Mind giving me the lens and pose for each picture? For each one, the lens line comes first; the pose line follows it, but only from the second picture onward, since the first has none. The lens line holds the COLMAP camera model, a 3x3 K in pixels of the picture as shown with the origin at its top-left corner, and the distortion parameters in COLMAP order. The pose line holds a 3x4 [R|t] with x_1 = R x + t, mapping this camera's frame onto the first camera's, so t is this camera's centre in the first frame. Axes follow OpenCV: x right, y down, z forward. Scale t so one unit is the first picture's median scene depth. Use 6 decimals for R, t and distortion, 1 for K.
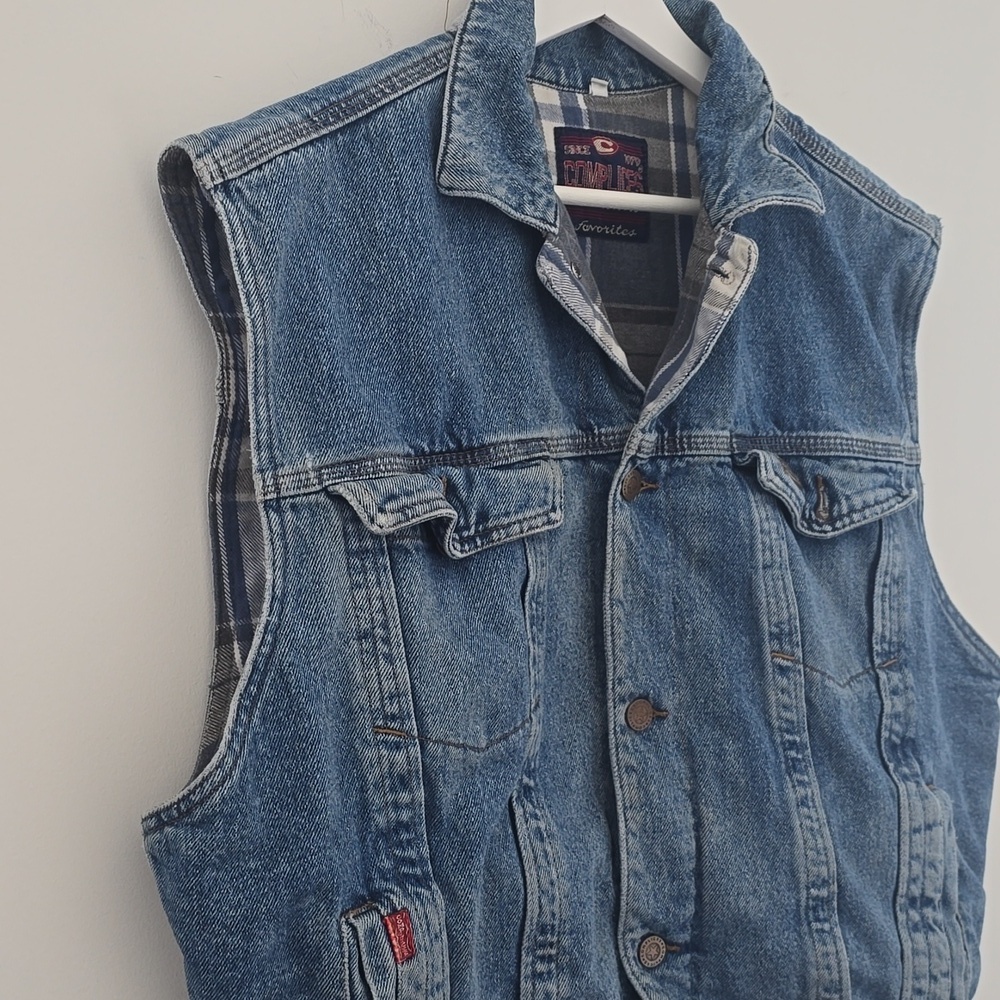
lens RADIAL K [[1536.8, 0, 500.0], [0, 1536.8, 500.0], [0, 0, 1]] dist [0.079881, -0.209864]
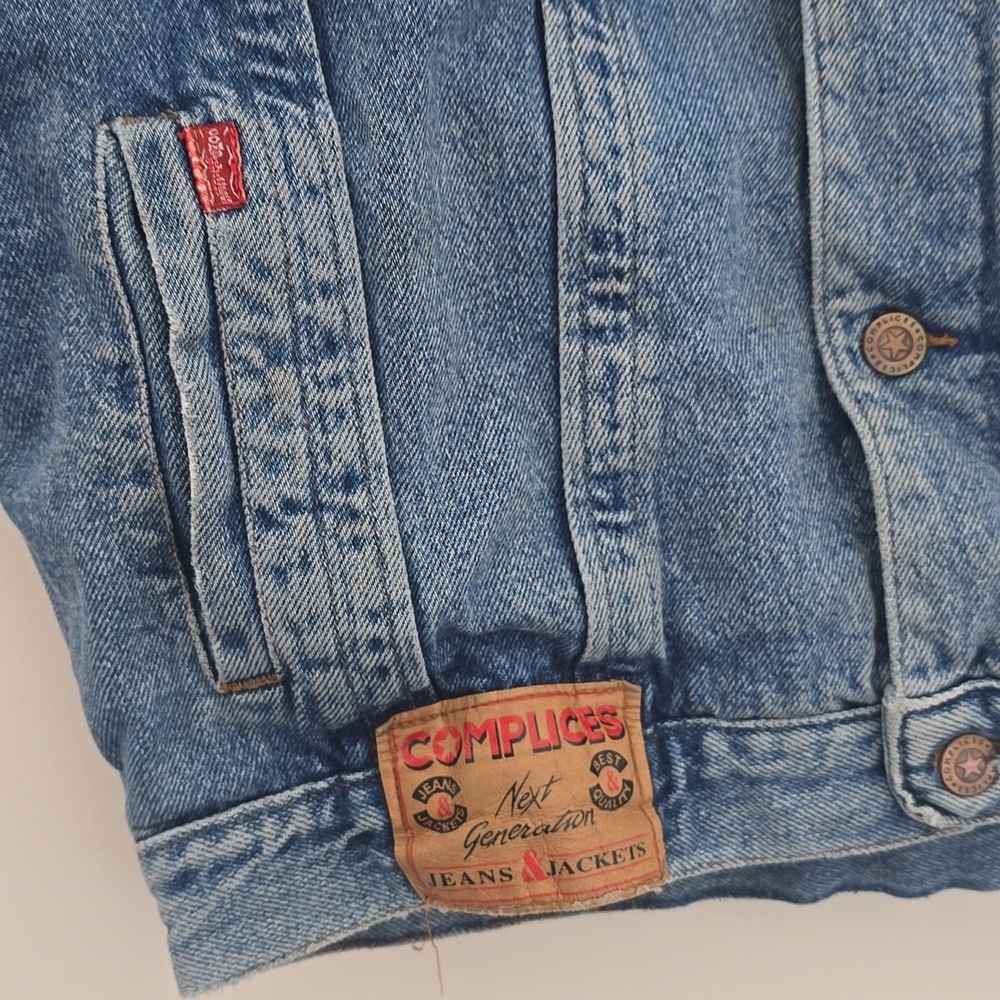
lens RADIAL K [[1536.8, 0, 500.0], [0, 1536.8, 500.0], [0, 0, 1]] dist [0.079881, -0.209864]
pose [[0.863182, 0.006559, -0.504850, 0.261185], [0.024688, 0.998171, 0.055180, 0.335677], [0.504289, -0.060094, 0.861442, 0.532790]]
